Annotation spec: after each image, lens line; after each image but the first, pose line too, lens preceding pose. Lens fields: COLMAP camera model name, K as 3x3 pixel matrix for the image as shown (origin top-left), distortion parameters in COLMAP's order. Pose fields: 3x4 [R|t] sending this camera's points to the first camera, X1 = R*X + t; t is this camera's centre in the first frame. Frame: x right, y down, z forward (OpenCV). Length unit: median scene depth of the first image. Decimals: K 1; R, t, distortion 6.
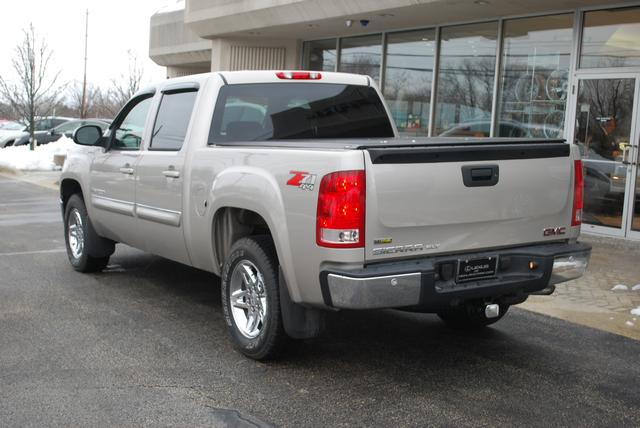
lens RADIAL K [[892.6, 0, 318.7], [0, 892.6, 215.1], [0, 0, 1]] dist [-0.080847, 0.000000]
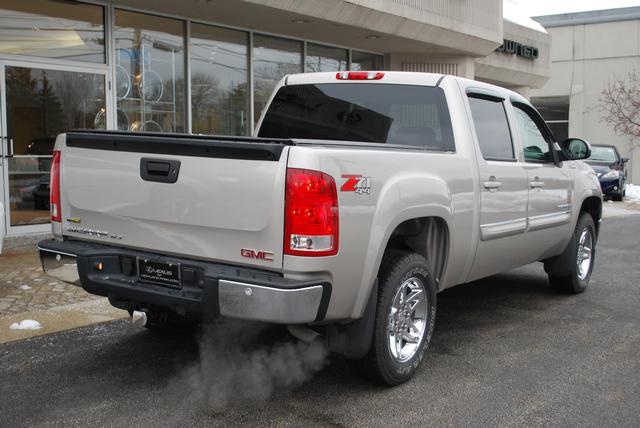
lens RADIAL K [[861.9, 0, 318.5], [0, 861.9, 209.6], [0, 0, 1]] dist [-0.036102, 0.000000]
pose [[0.436216, 0.108664, -0.893257, 1.034273], [-0.149863, 0.987591, 0.046956, -0.069631], [0.887275, 0.113383, 0.447088, 0.746992]]
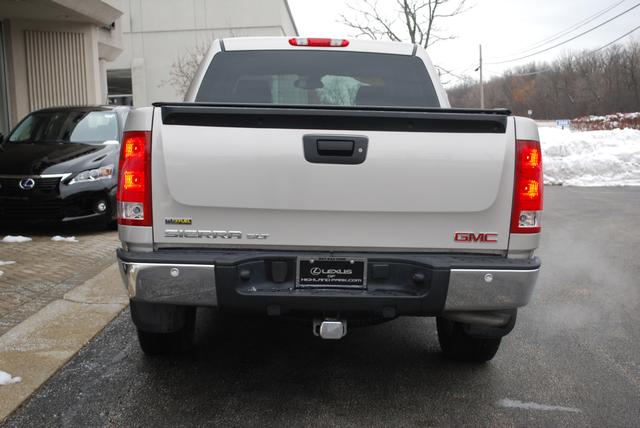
lens RADIAL K [[892.6, 0, 326.2], [0, 892.6, 213.5], [0, 0, 1]] dist [-0.080847, 0.000000]
pose [[0.877450, 0.074308, -0.473877, 0.531590], [-0.083912, 0.996473, 0.000880, 0.009601], [0.472271, 0.038991, 0.880590, 0.330399]]
